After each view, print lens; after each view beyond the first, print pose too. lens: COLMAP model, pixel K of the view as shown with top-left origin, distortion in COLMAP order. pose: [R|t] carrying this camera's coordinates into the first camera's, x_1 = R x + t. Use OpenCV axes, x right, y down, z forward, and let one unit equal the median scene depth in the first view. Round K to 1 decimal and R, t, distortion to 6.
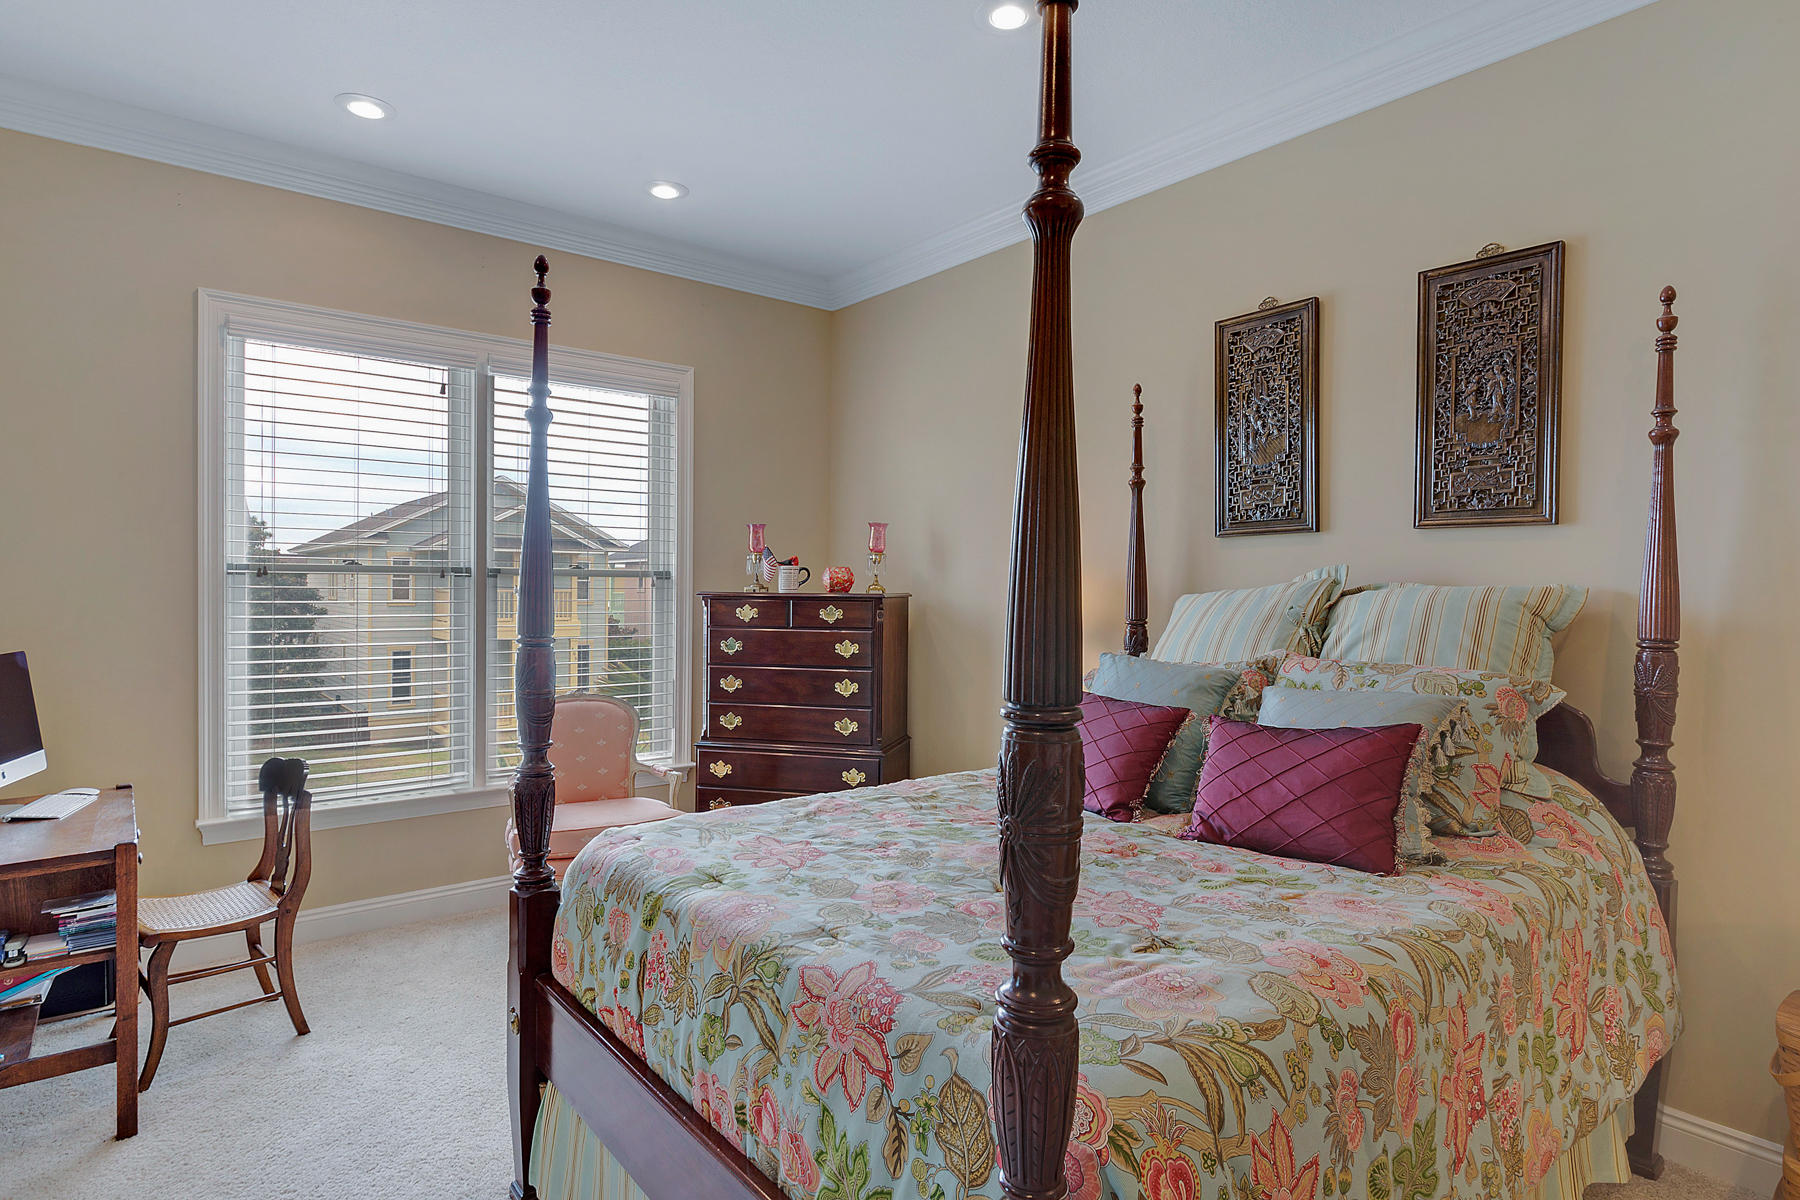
lens RADIAL K [[979.1, 0, 907.2], [0, 979.1, 608.1], [0, 0, 1]] dist [-0.001022, 0.000231]
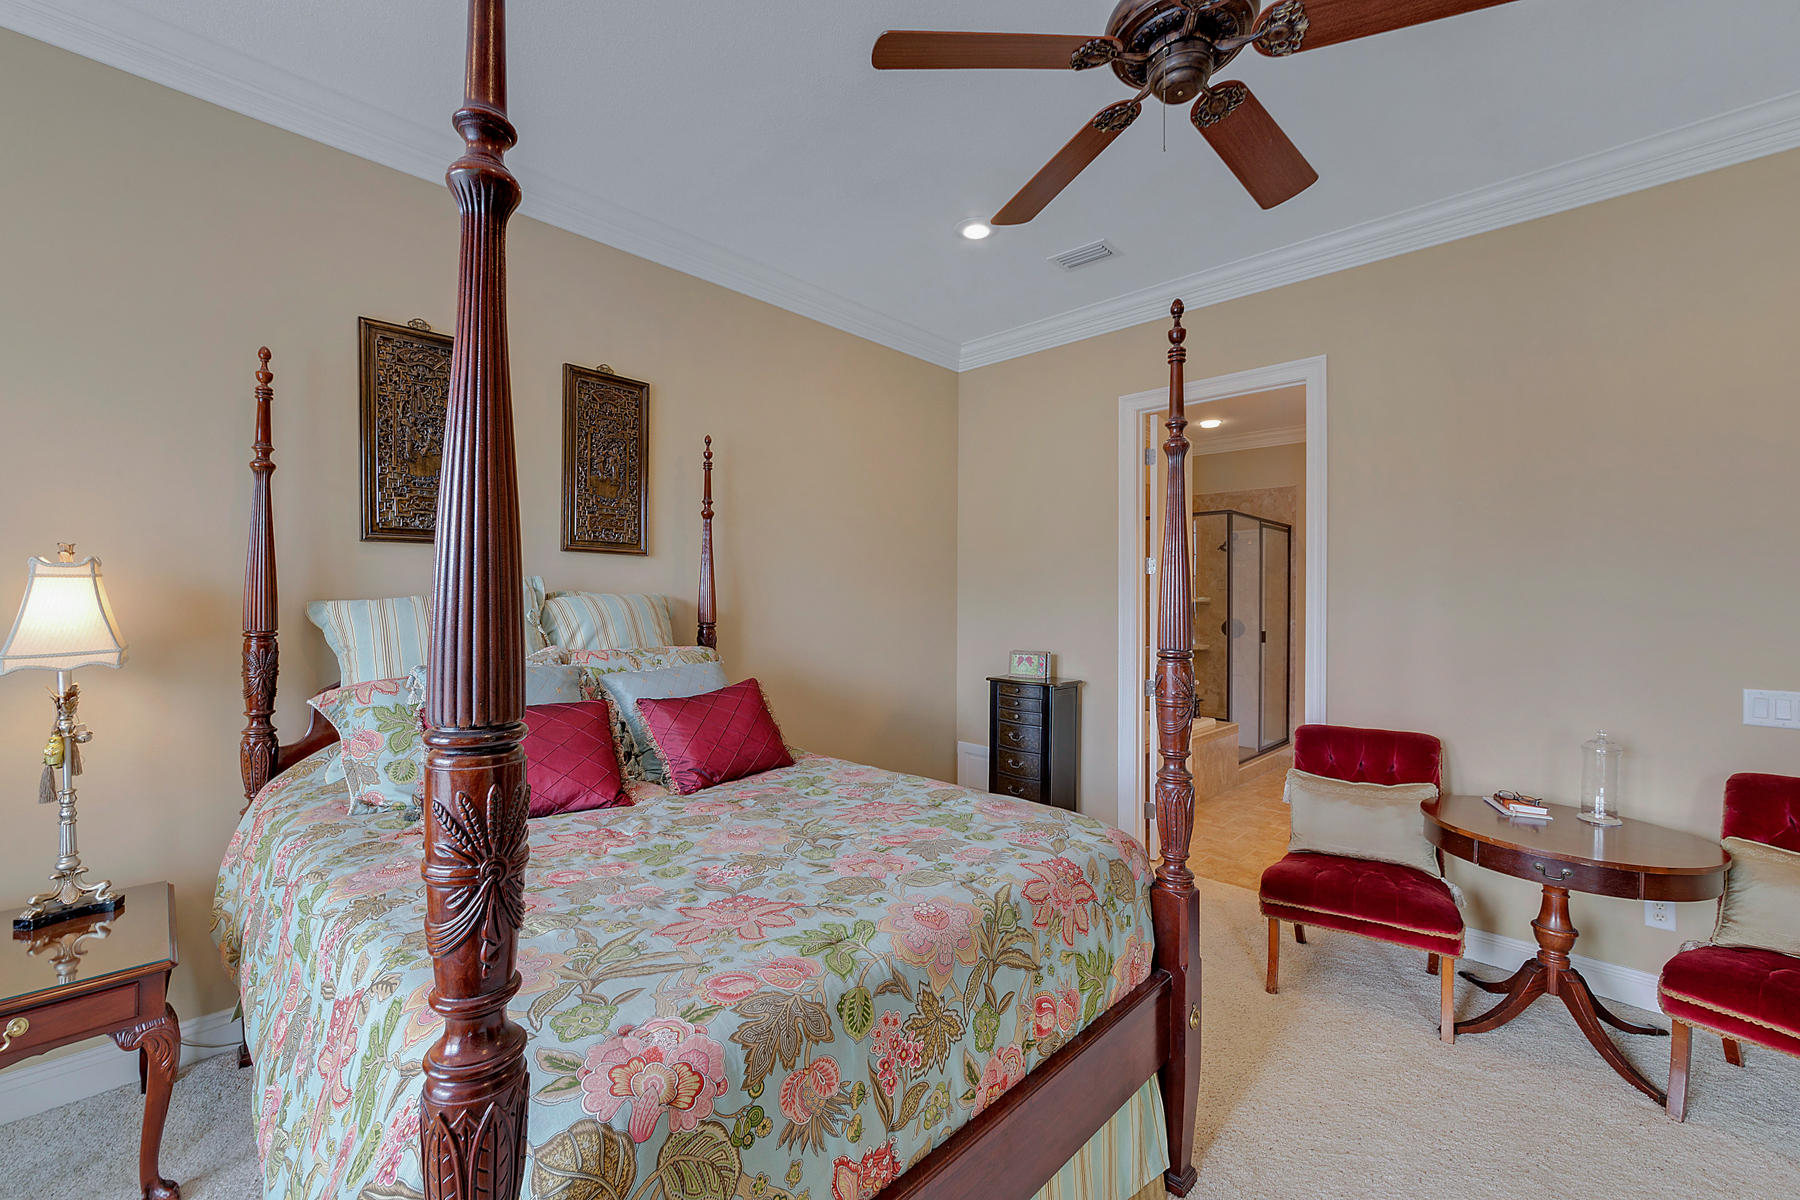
lens RADIAL K [[714.2, 0, 909.5], [0, 714.2, 593.1], [0, 0, 1]] dist [0.003292, 0.000153]
pose [[-0.122157, -0.002757, 0.992507, -0.742780], [0.008883, 0.999953, 0.003871, -0.029544], [-0.992471, 0.009289, -0.122127, 0.904119]]
